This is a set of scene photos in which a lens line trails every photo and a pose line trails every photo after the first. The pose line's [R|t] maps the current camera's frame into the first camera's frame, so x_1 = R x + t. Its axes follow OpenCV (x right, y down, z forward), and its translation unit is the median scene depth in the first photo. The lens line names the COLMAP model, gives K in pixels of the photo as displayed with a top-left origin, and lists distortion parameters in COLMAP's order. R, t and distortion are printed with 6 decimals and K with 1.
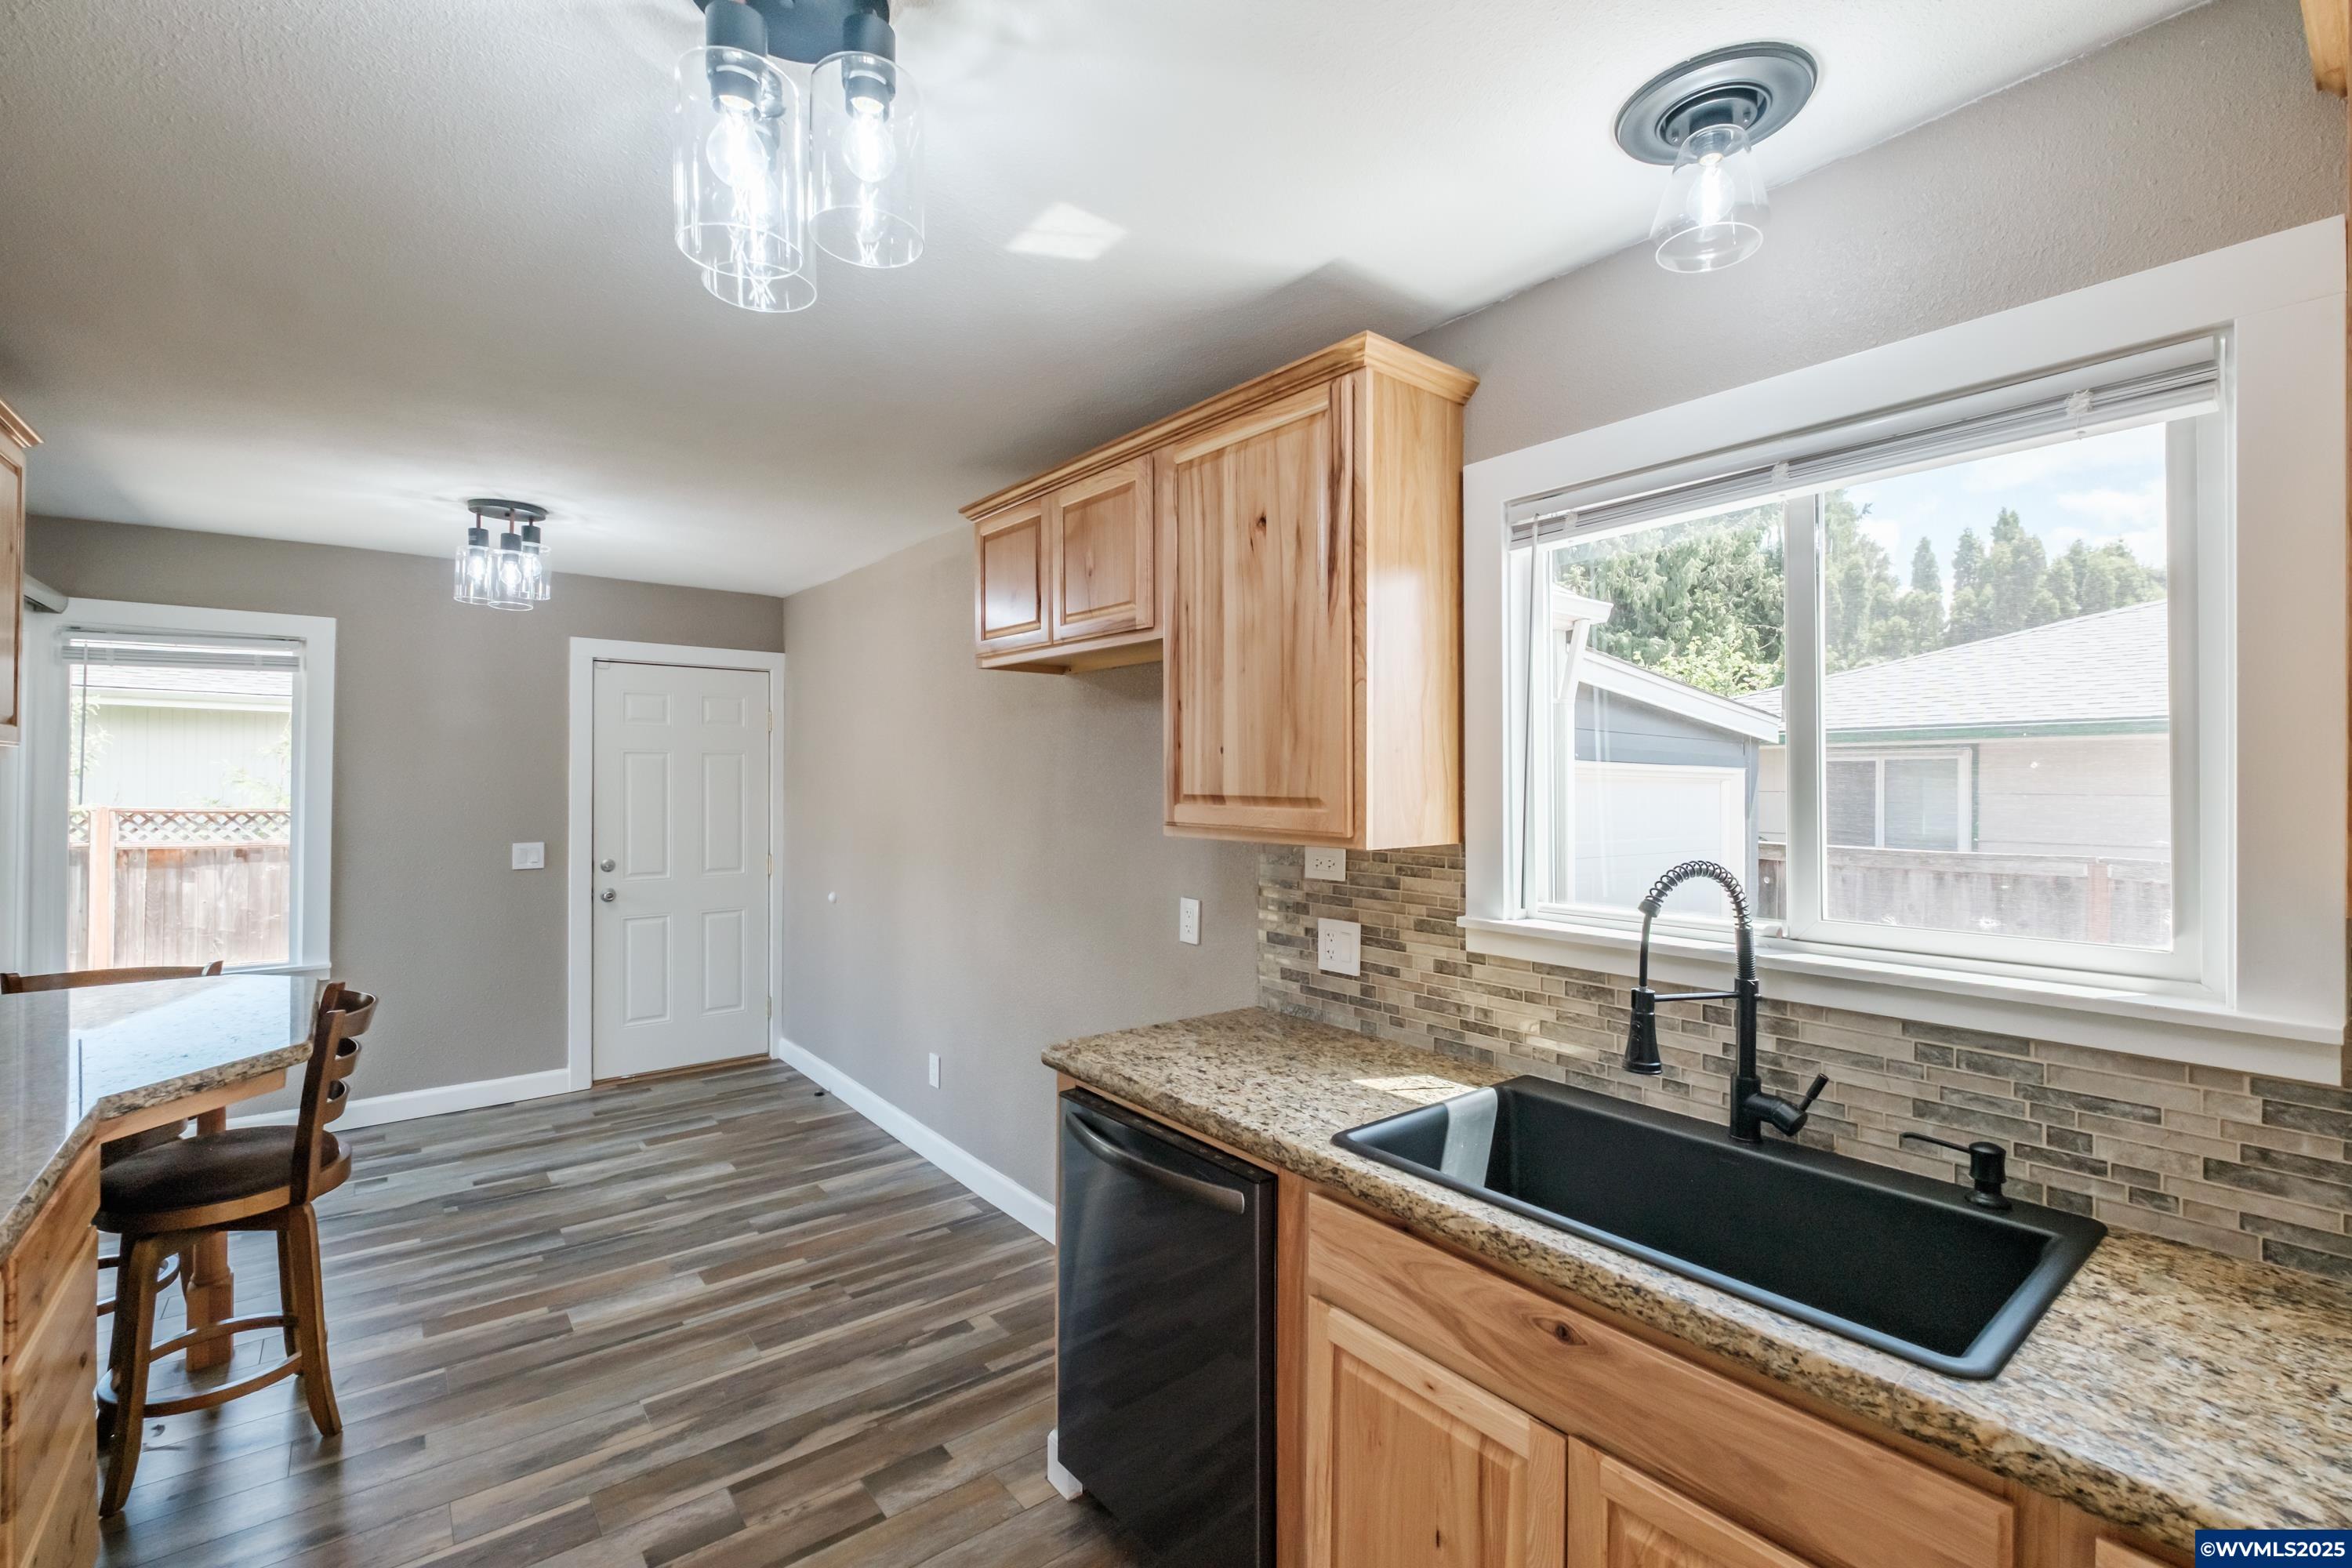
lens RADIAL K [[1026.5, 0, 1196.5], [0, 1026.5, 775.5], [0, 0, 1]] dist [0.002612, -0.003091]
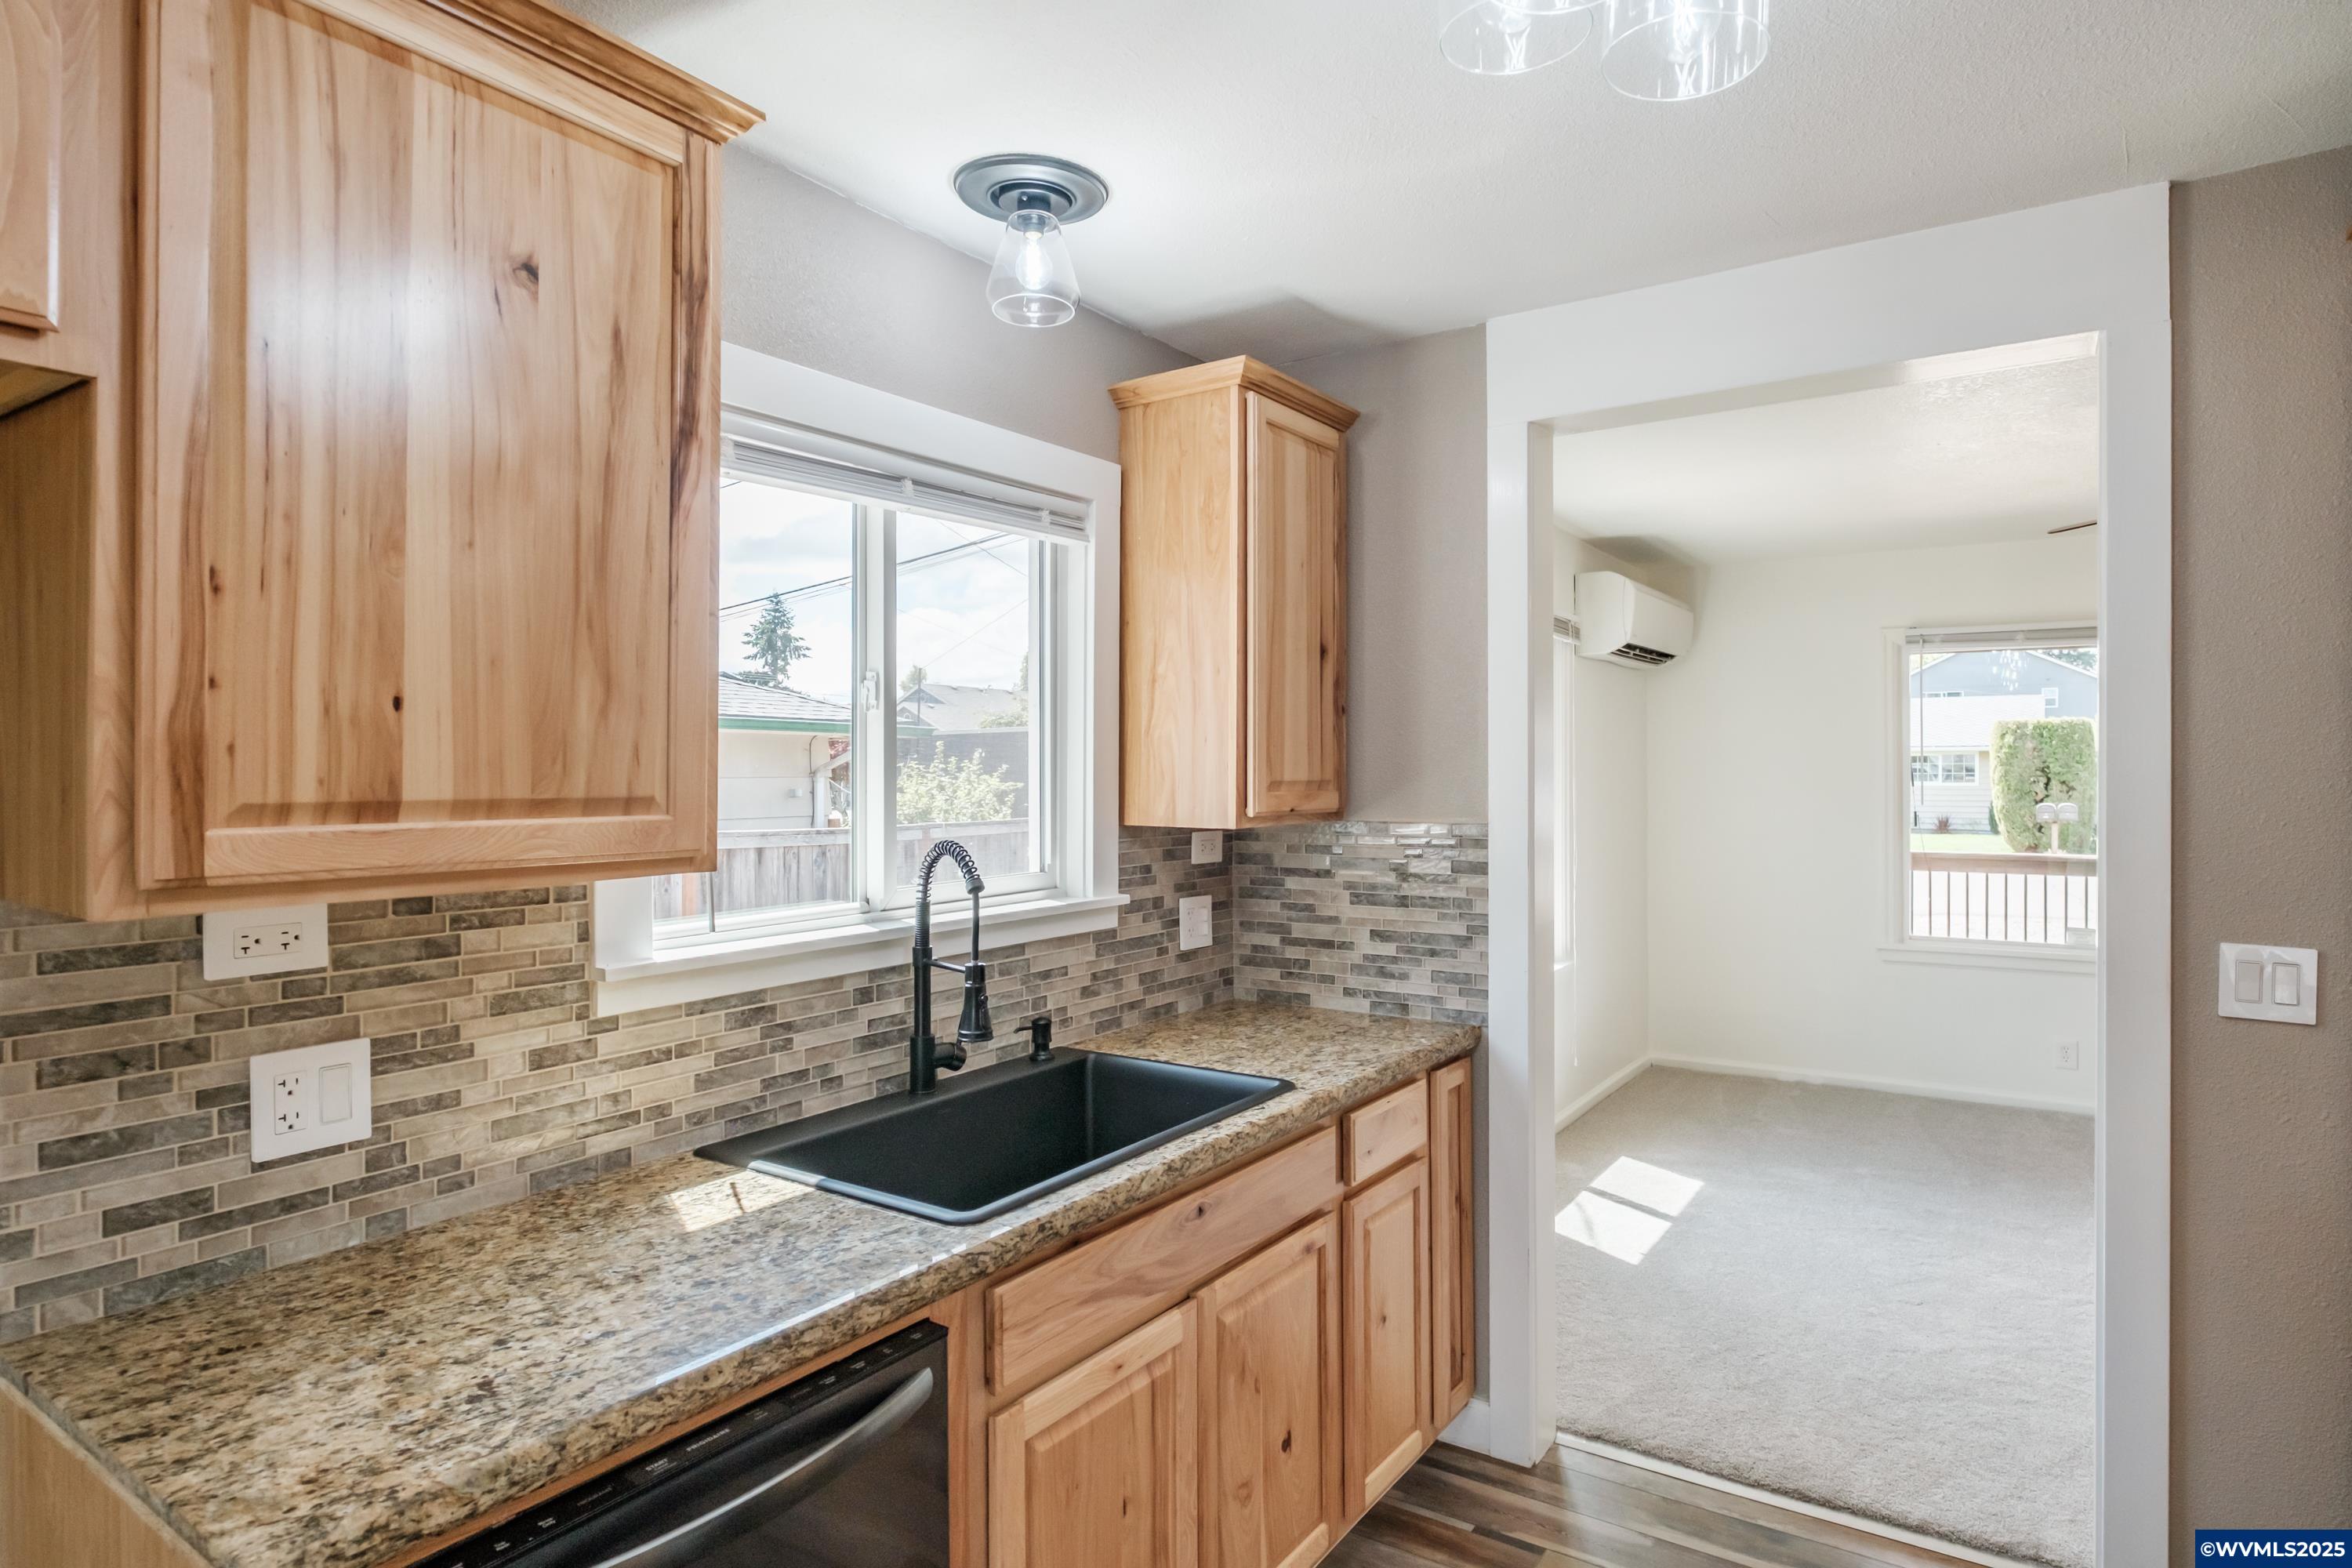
lens RADIAL K [[1286.5, 0, 1198.6], [0, 1286.5, 778.2], [0, 0, 1]] dist [-0.000039, -0.000402]
pose [[-0.300047, -0.011359, 0.953857, -0.633802], [-0.003877, 0.999935, 0.010688, 0.001458], [-0.953916, -0.000492, -0.300072, 0.831379]]
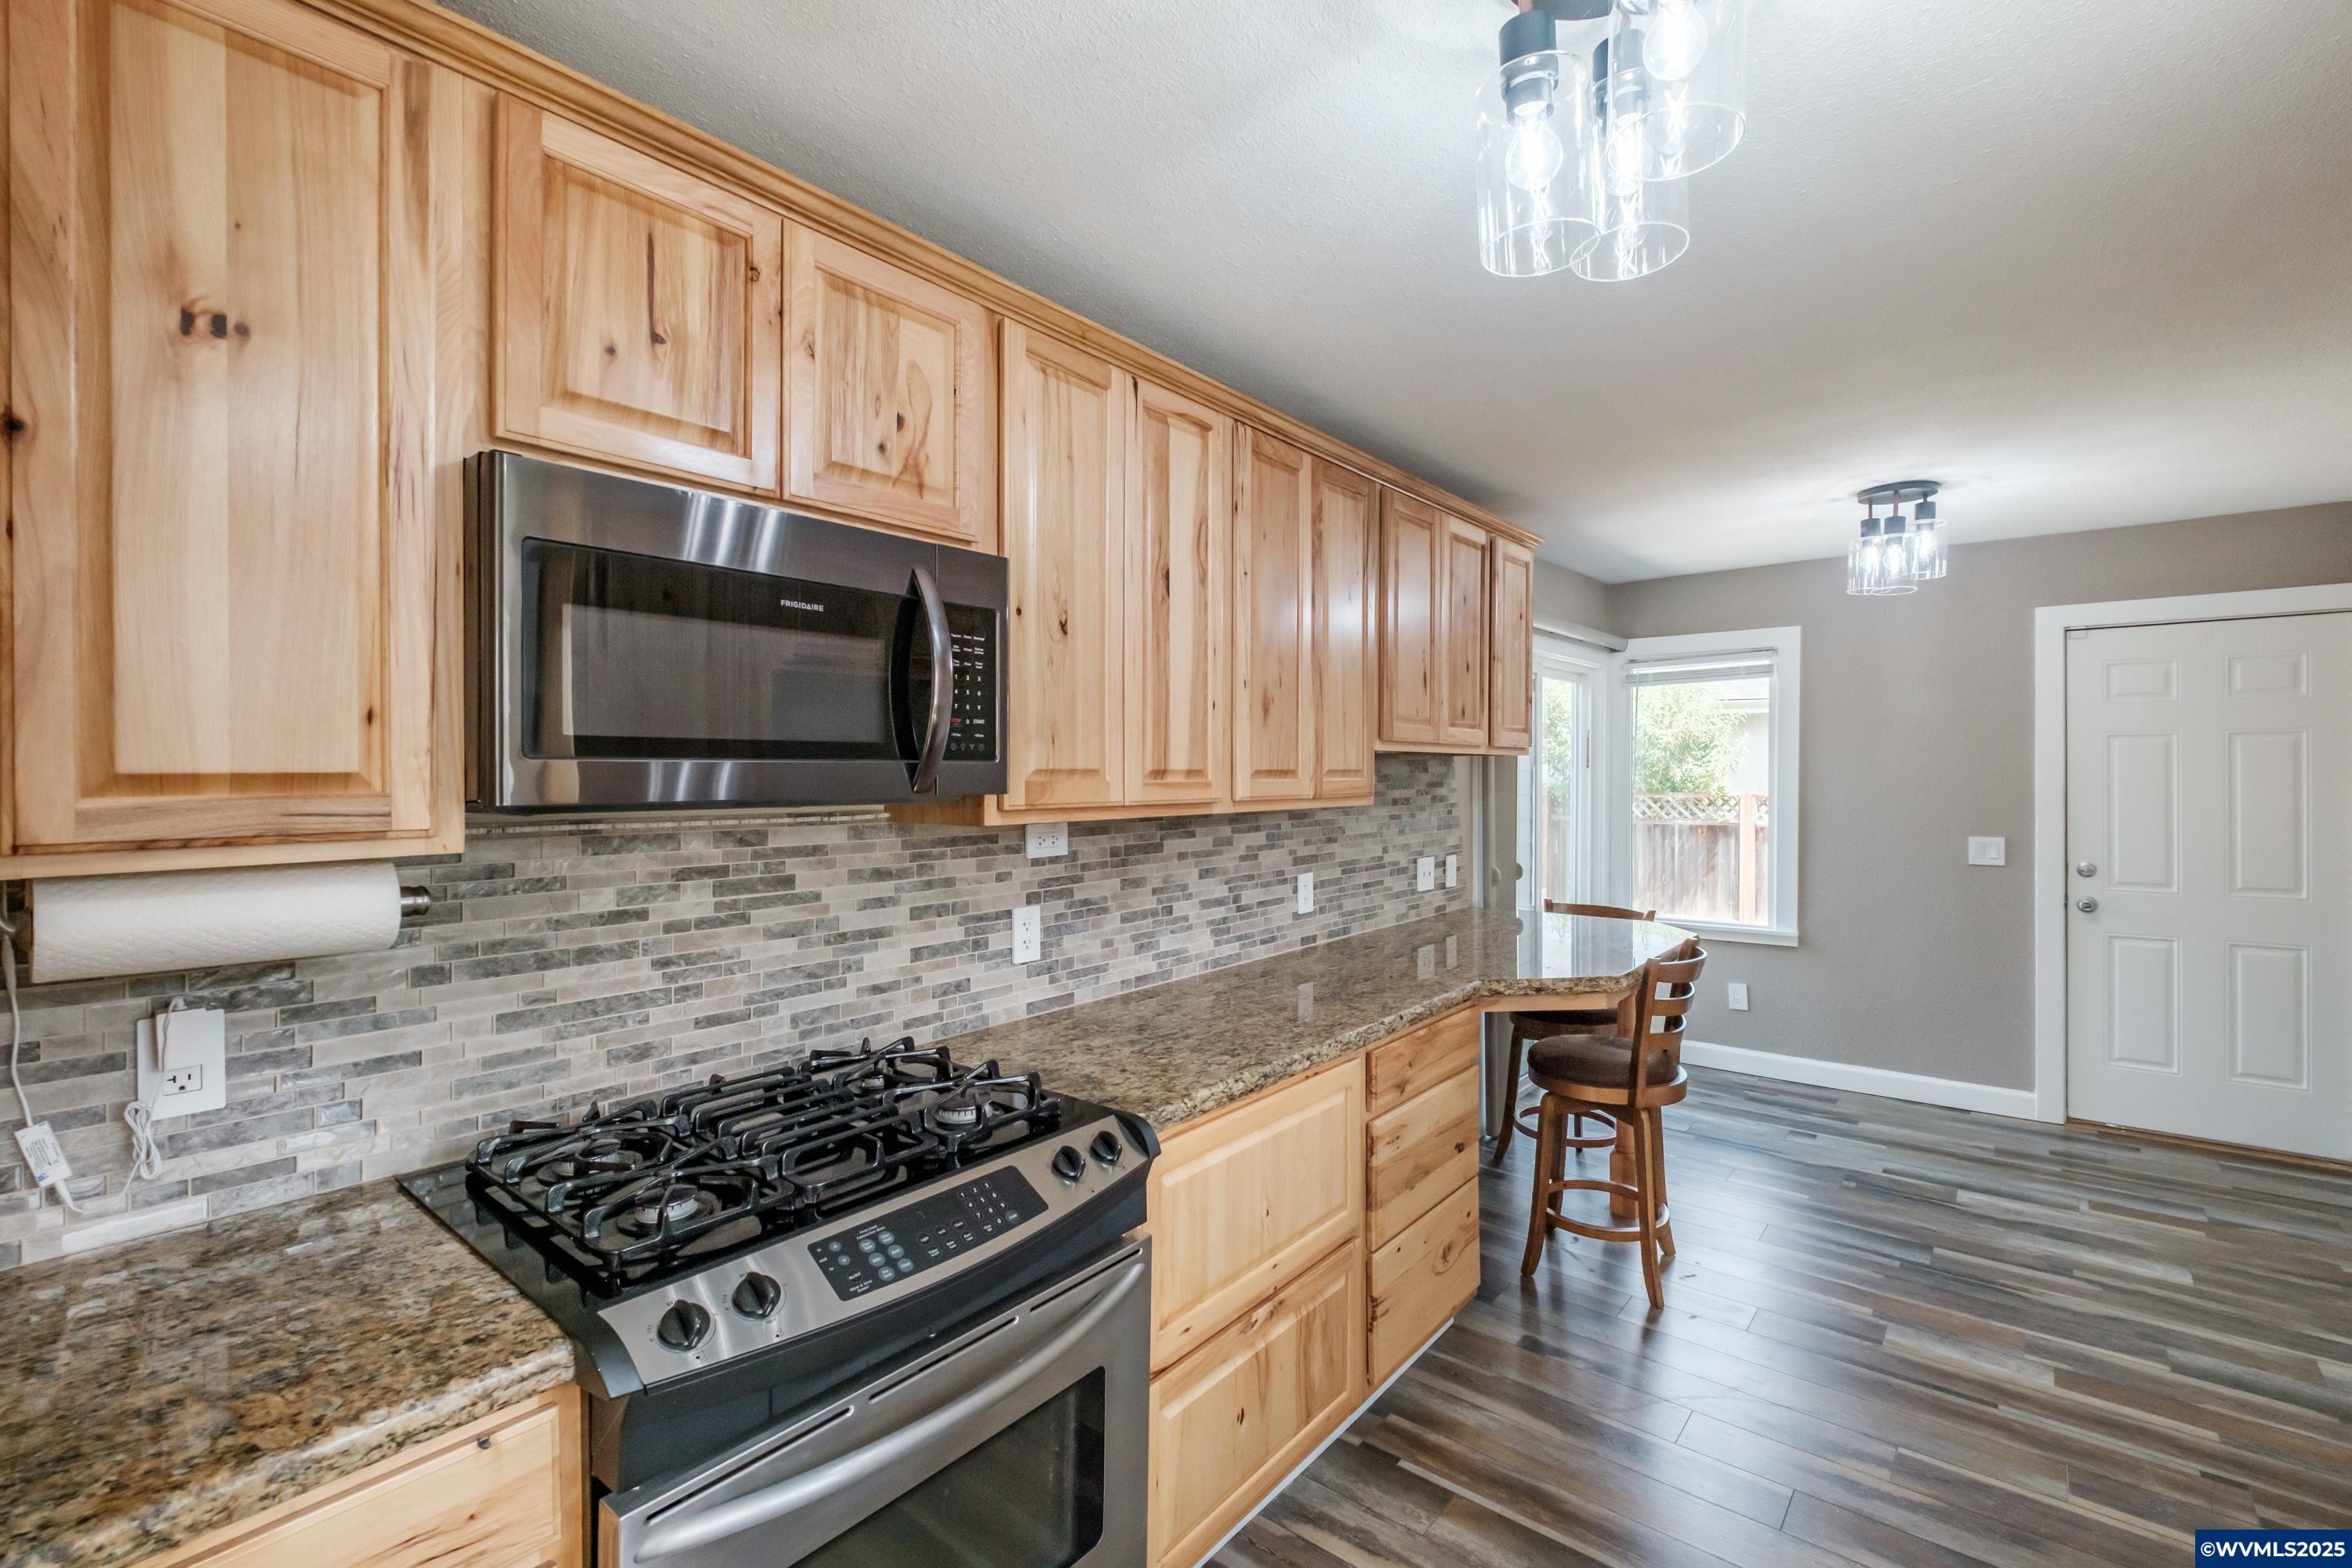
lens RADIAL K [[1026.5, 0, 1180.2], [0, 1026.5, 775.2], [0, 0, 1]] dist [0.002612, -0.003091]
pose [[0.197751, 0.000232, -0.980252, 0.254562], [0.006401, 0.999978, 0.001528, 0.007996], [0.980231, -0.006576, 0.197745, 0.224638]]
